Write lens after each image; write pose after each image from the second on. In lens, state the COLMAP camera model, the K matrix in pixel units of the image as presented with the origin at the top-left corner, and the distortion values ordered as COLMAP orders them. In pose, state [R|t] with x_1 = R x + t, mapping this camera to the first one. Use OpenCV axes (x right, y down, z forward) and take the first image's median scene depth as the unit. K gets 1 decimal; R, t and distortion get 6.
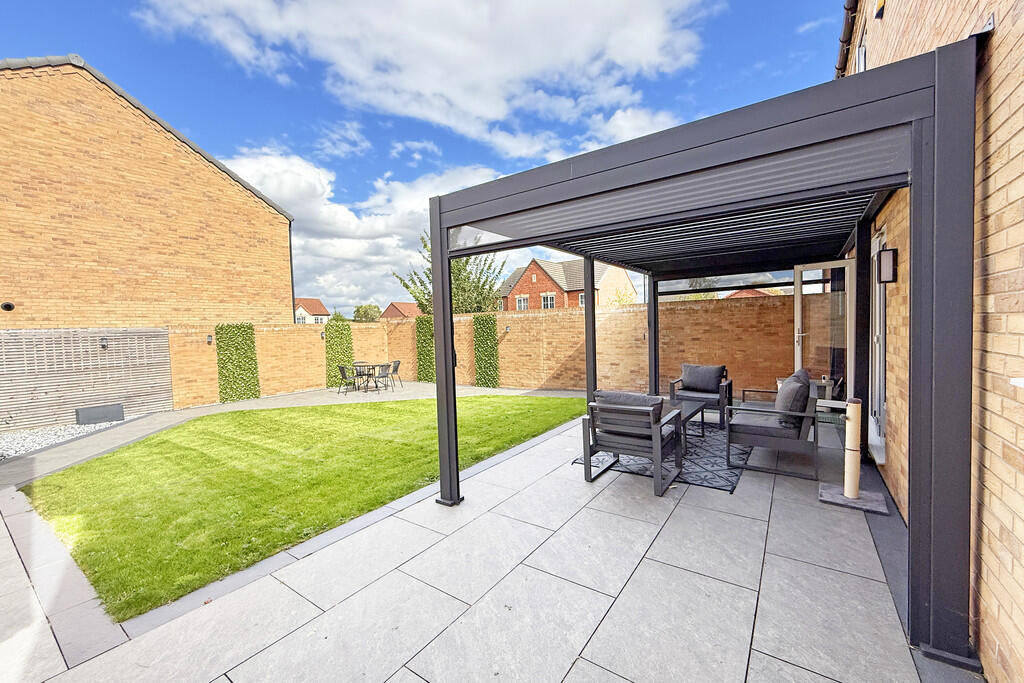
lens RADIAL K [[408.7, 0, 511.0], [0, 408.7, 327.7], [0, 0, 1]] dist [0.000998, -0.000001]
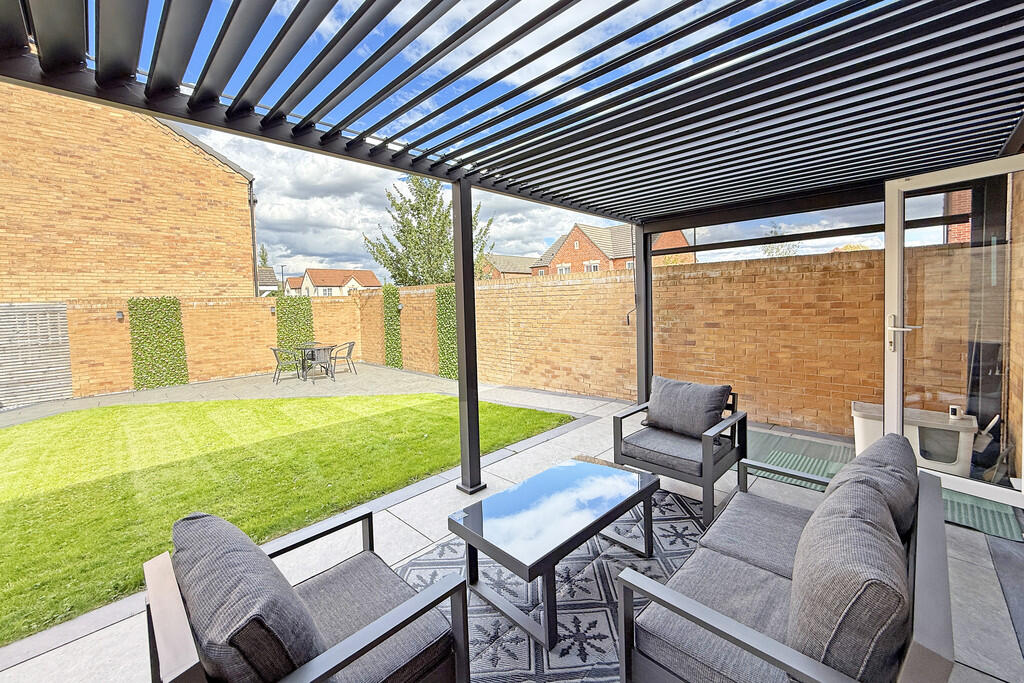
lens RADIAL K [[402.3, 0, 515.8], [0, 402.3, 305.0], [0, 0, 1]] dist [-0.000636, -0.000011]
pose [[0.987045, 0.004546, -0.160382, 0.209875], [-0.001810, 0.999850, 0.017202, -0.010180], [0.160436, -0.016689, 0.986905, 0.287278]]
